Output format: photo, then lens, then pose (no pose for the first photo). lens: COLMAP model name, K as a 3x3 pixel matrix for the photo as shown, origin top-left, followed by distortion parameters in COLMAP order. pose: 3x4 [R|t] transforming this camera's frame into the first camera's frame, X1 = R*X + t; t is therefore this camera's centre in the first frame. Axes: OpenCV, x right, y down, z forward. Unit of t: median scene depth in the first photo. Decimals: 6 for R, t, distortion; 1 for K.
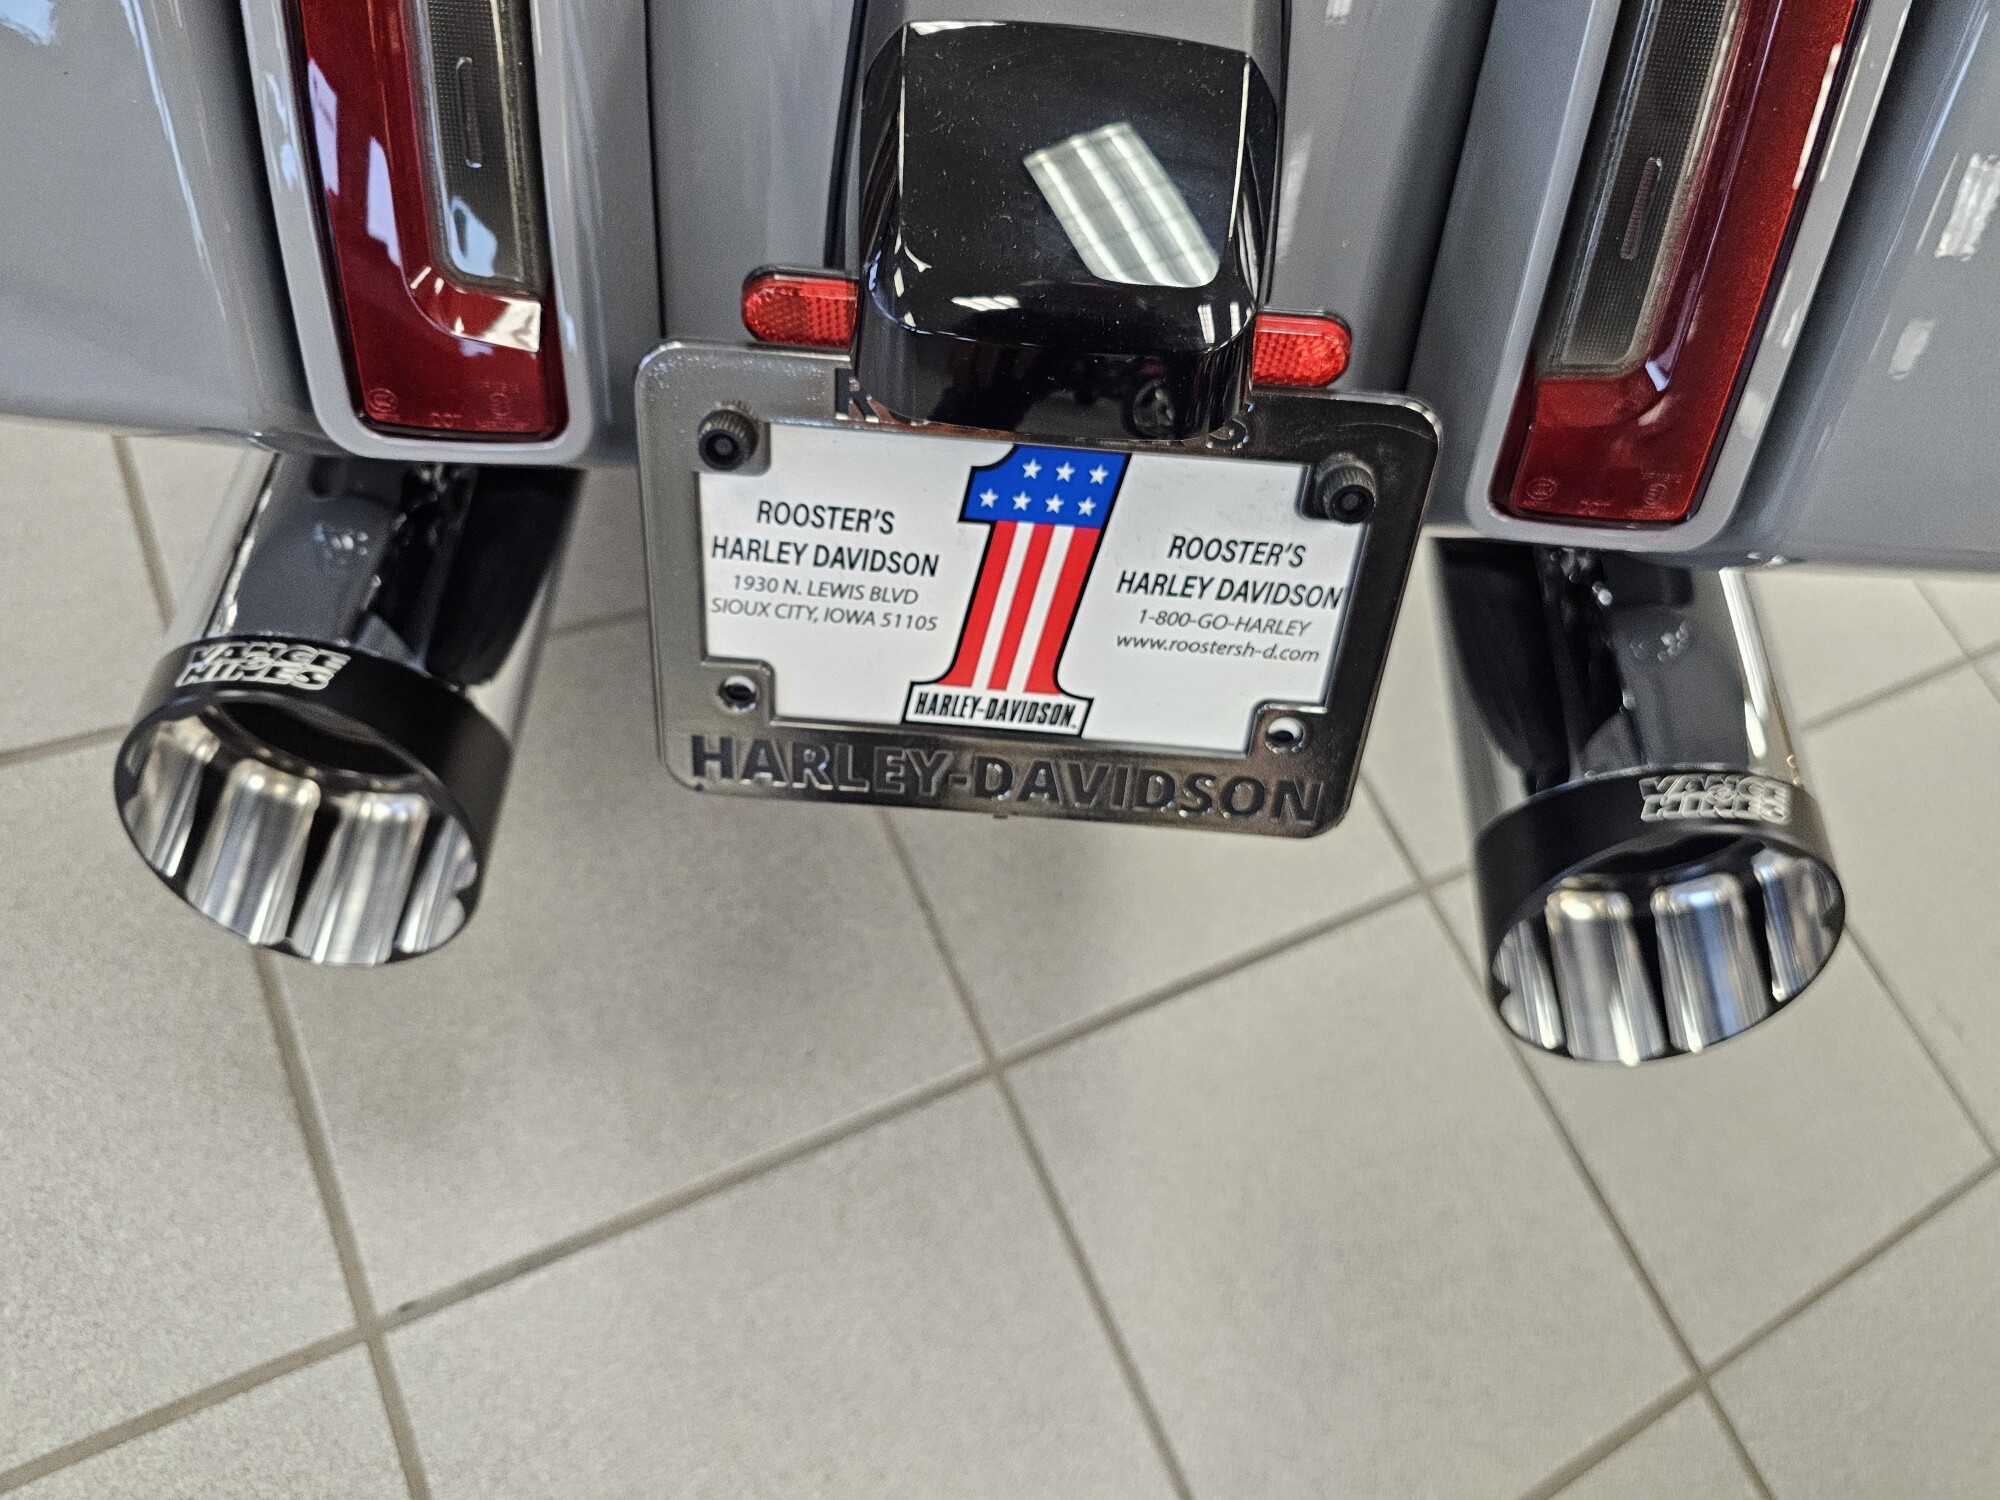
lens RADIAL K [[1362.8, 0, 1009.1], [0, 1362.8, 709.1], [0, 0, 1]] dist [0.032230, -0.035443]
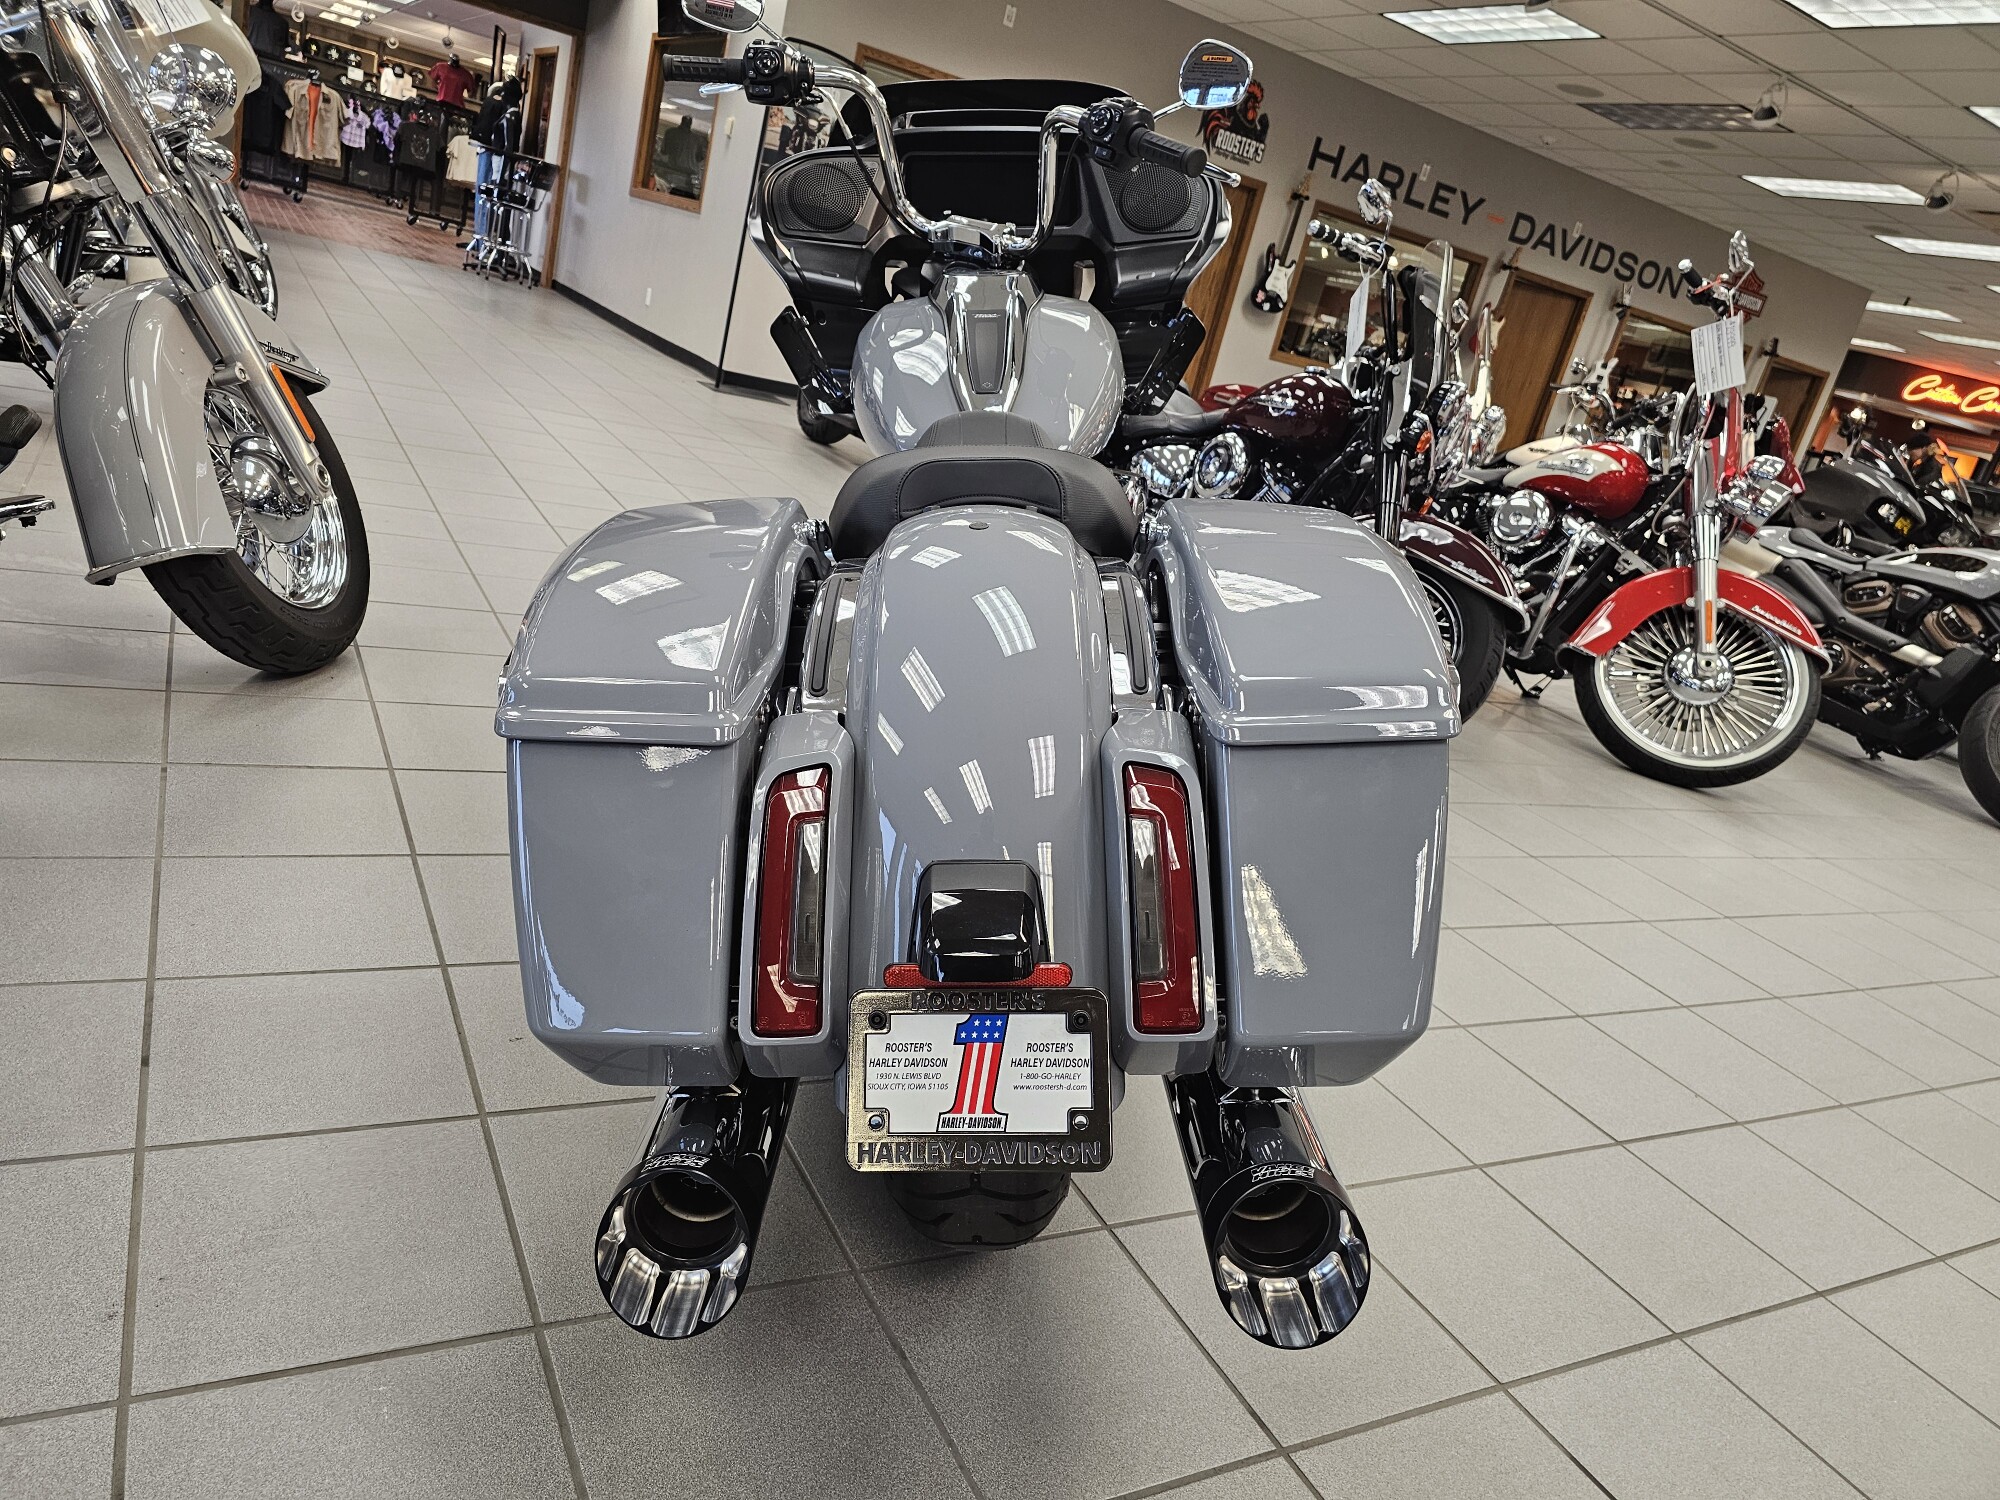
lens RADIAL K [[1362.8, 0, 983.5], [0, 1362.8, 706.7], [0, 0, 1]] dist [0.032230, -0.035443]
pose [[0.996819, -0.077551, 0.018378, 0.022922], [0.068862, 0.721977, -0.688482, 1.073604], [0.040124, 0.687558, 0.725020, -1.280797]]
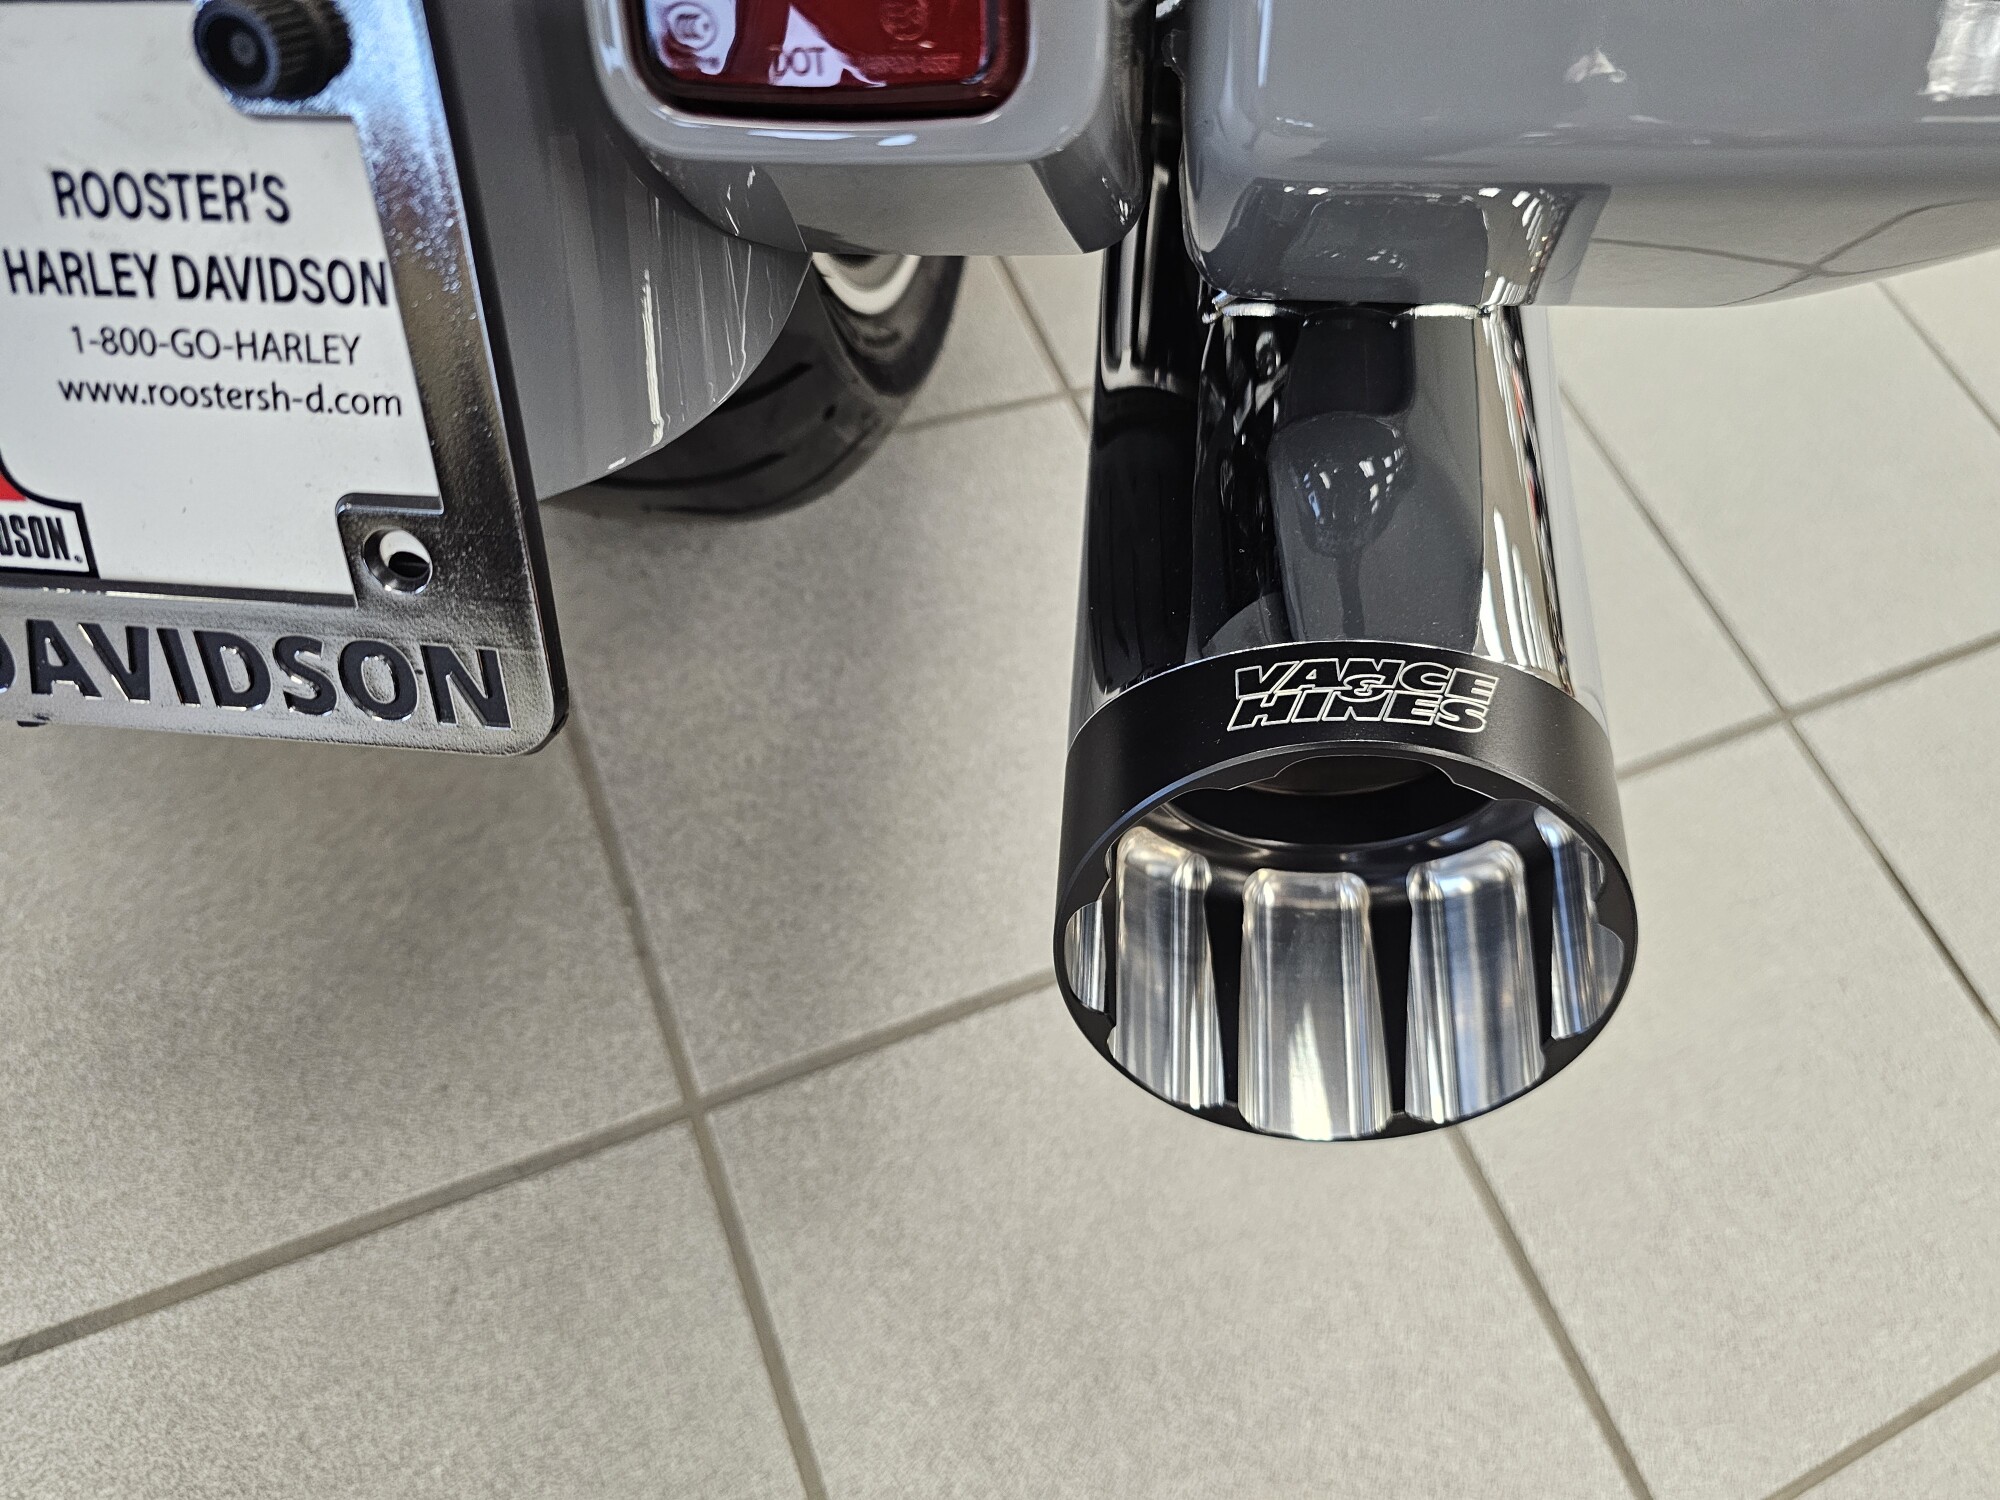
lens RADIAL K [[1362.8, 0, 1014.1], [0, 1362.8, 684.8], [0, 0, 1]] dist [0.032230, -0.035443]
pose [[0.991930, -0.014702, -0.125928, 0.445500], [0.011357, 0.999564, -0.027241, 0.075247], [0.126274, 0.025591, 0.991665, 0.405867]]
